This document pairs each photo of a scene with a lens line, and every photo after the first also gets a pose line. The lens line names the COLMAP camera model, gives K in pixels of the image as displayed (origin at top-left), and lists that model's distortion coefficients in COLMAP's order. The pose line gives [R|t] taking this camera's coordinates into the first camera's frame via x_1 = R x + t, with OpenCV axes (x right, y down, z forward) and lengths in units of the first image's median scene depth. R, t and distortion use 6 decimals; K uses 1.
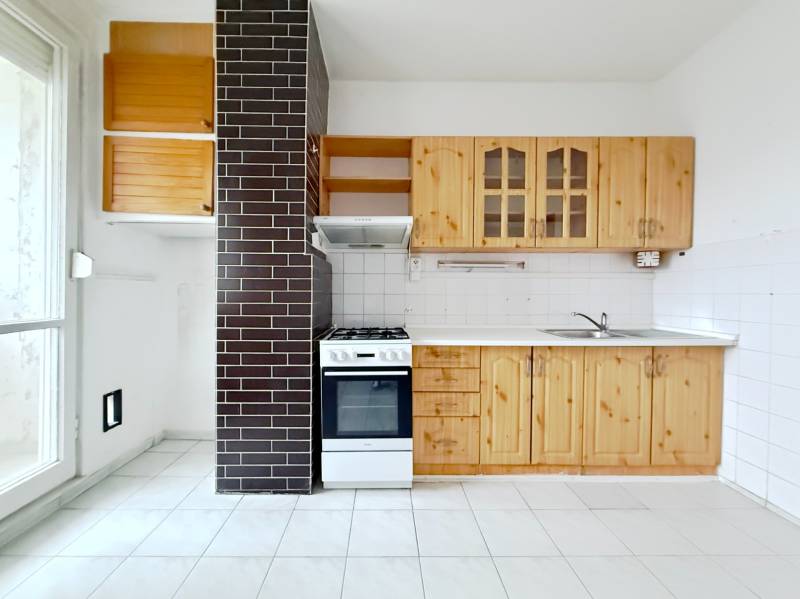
lens RADIAL K [[331.5, 0, 402.2], [0, 331.5, 296.3], [0, 0, 1]] dist [-0.001194, 0.000133]
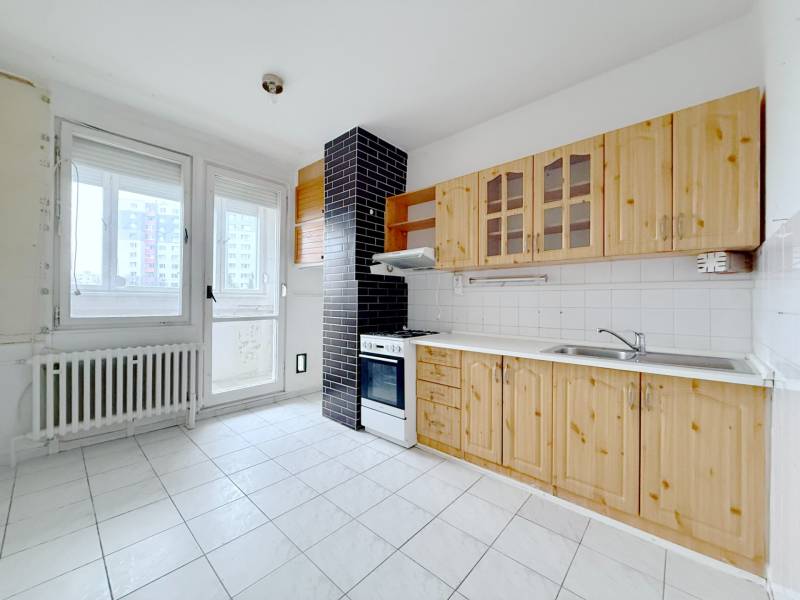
lens RADIAL K [[331.5, 0, 402.2], [0, 331.5, 296.8], [0, 0, 1]] dist [-0.001194, 0.000133]
pose [[0.726885, -0.007289, -0.686721, 0.890981], [-0.013545, 0.999597, -0.024946, -0.009091], [0.686626, 0.027434, 0.726493, -0.020728]]
